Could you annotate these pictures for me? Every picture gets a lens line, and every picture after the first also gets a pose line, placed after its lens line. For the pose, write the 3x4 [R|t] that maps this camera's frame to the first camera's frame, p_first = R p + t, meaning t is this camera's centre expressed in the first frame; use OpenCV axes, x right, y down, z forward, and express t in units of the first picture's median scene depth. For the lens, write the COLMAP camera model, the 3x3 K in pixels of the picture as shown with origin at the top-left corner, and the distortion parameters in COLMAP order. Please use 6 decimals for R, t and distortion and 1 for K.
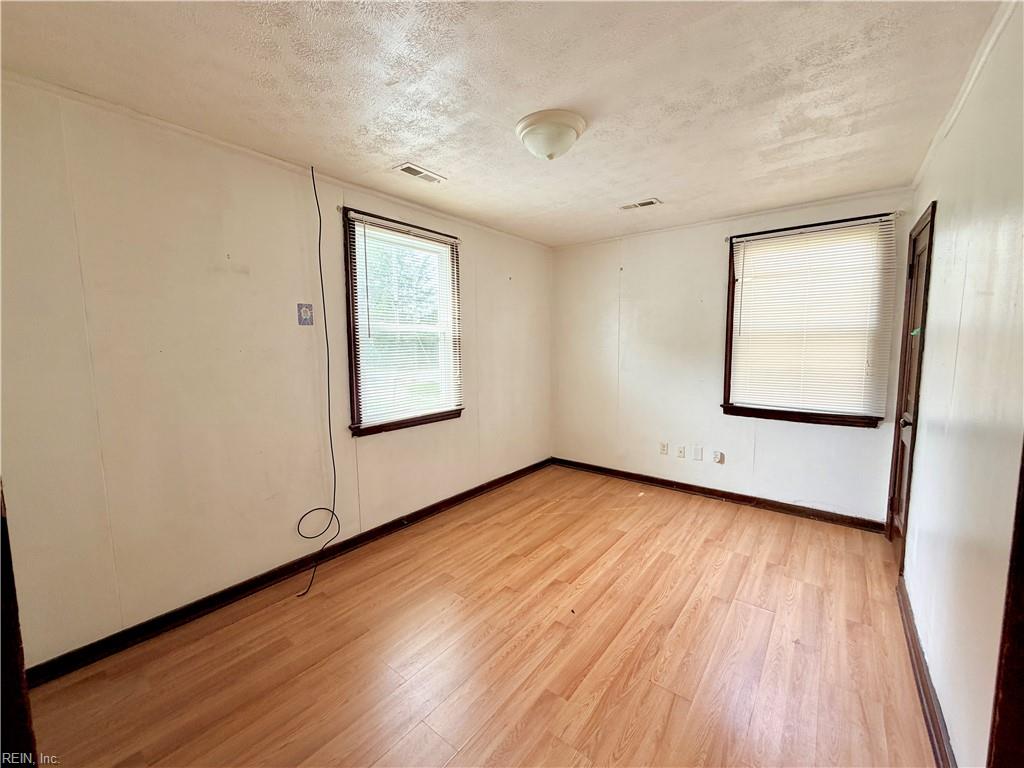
lens RADIAL K [[409.1, 0, 512.5], [0, 409.1, 382.9], [0, 0, 1]] dist [0.002491, 0.000184]
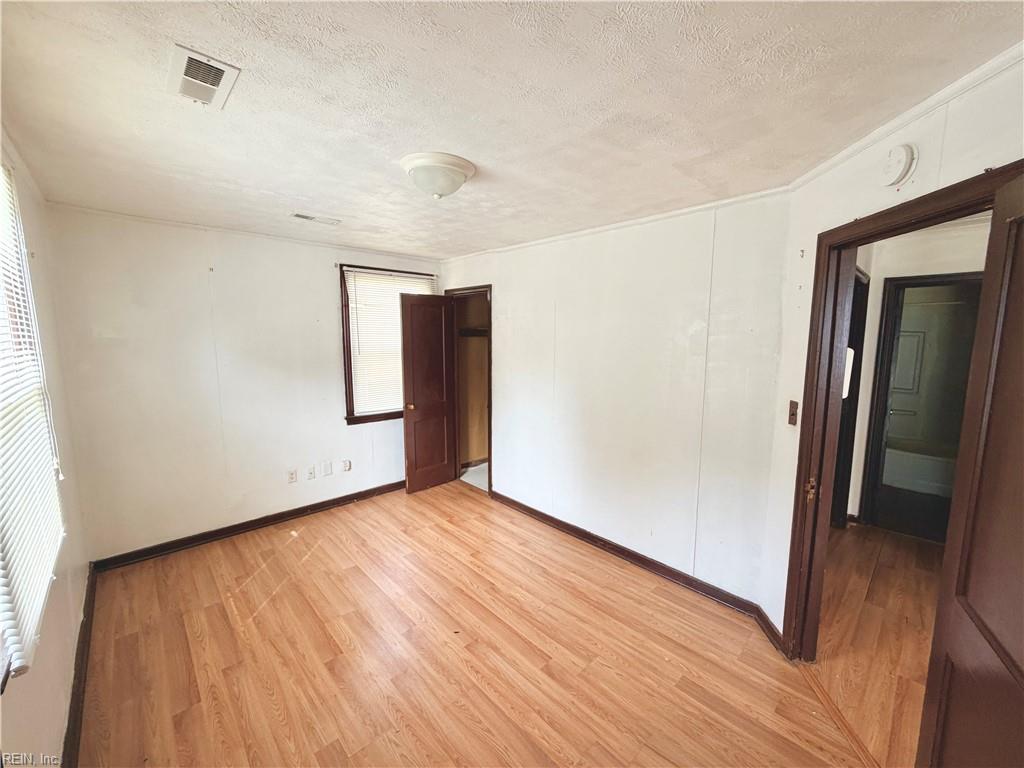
lens RADIAL K [[409.1, 0, 512.5], [0, 409.1, 382.9], [0, 0, 1]] dist [0.002491, 0.000184]
pose [[0.144594, -0.111674, 0.983169, -0.582797], [0.086616, 0.991225, 0.099851, -0.129687], [-0.985693, 0.070721, 0.152998, 0.467827]]
